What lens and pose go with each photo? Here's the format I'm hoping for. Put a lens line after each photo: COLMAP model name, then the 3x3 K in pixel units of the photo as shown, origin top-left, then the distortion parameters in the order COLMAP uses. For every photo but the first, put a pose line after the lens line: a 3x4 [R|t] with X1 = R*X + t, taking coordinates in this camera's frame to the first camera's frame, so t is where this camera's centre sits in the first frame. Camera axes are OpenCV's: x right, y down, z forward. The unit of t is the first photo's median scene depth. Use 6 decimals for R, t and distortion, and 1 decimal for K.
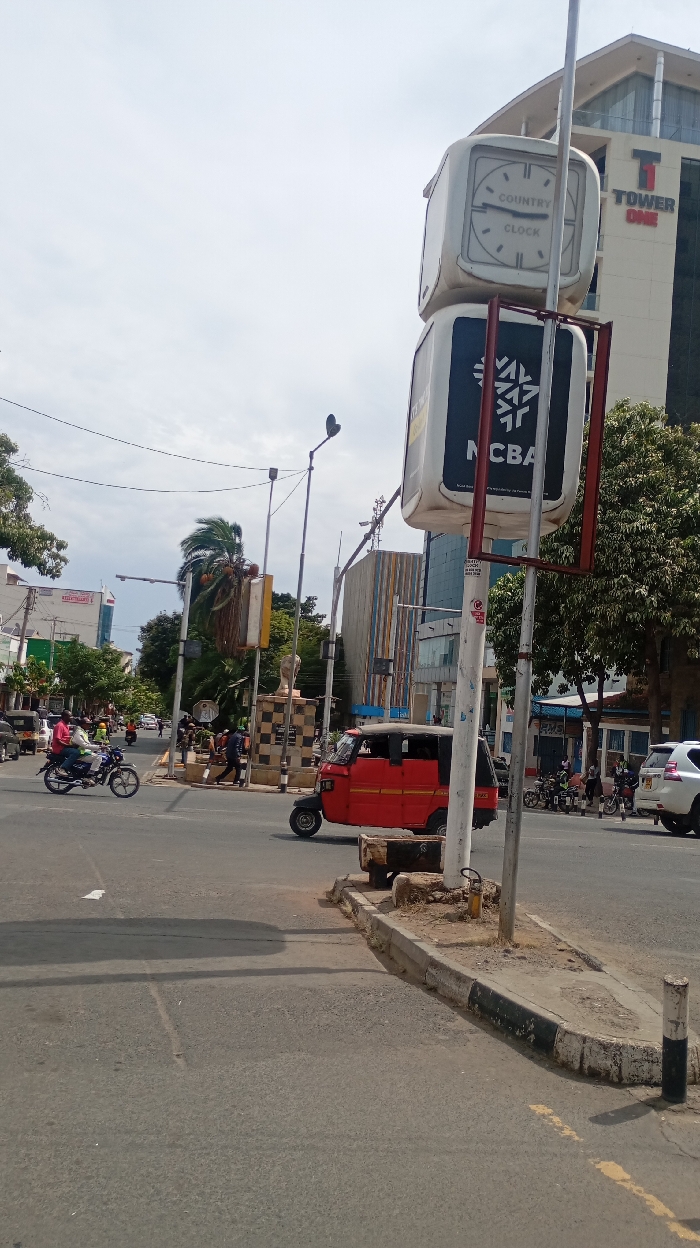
lens RADIAL K [[1024.0, 0, 350.0], [0, 1024.0, 624.0], [0, 0, 1]] dist [0.008908, 0.000148]
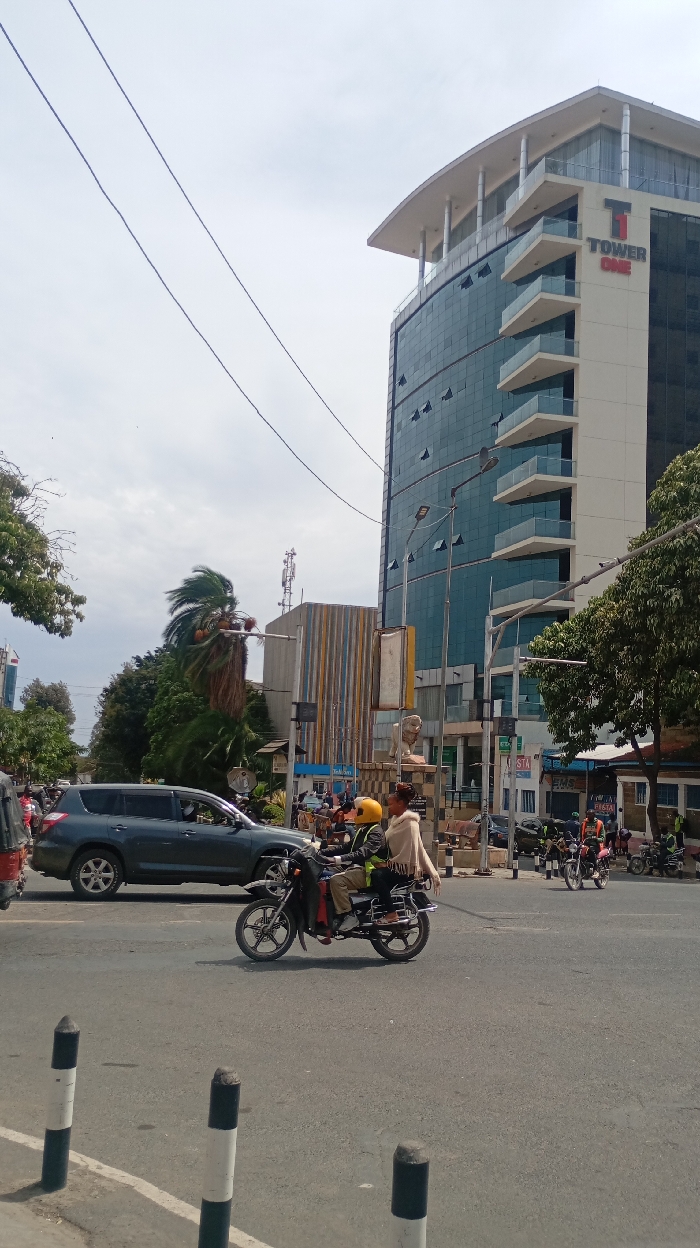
lens RADIAL K [[1022.0, 0, 350.0], [0, 1022.0, 624.0], [0, 0, 1]] dist [0.031180, -0.000059]
pose [[0.992043, -0.017718, 0.124650, -0.104024], [0.024144, 0.998446, -0.050234, -0.003213], [-0.123566, 0.052844, 0.990928, 0.056537]]
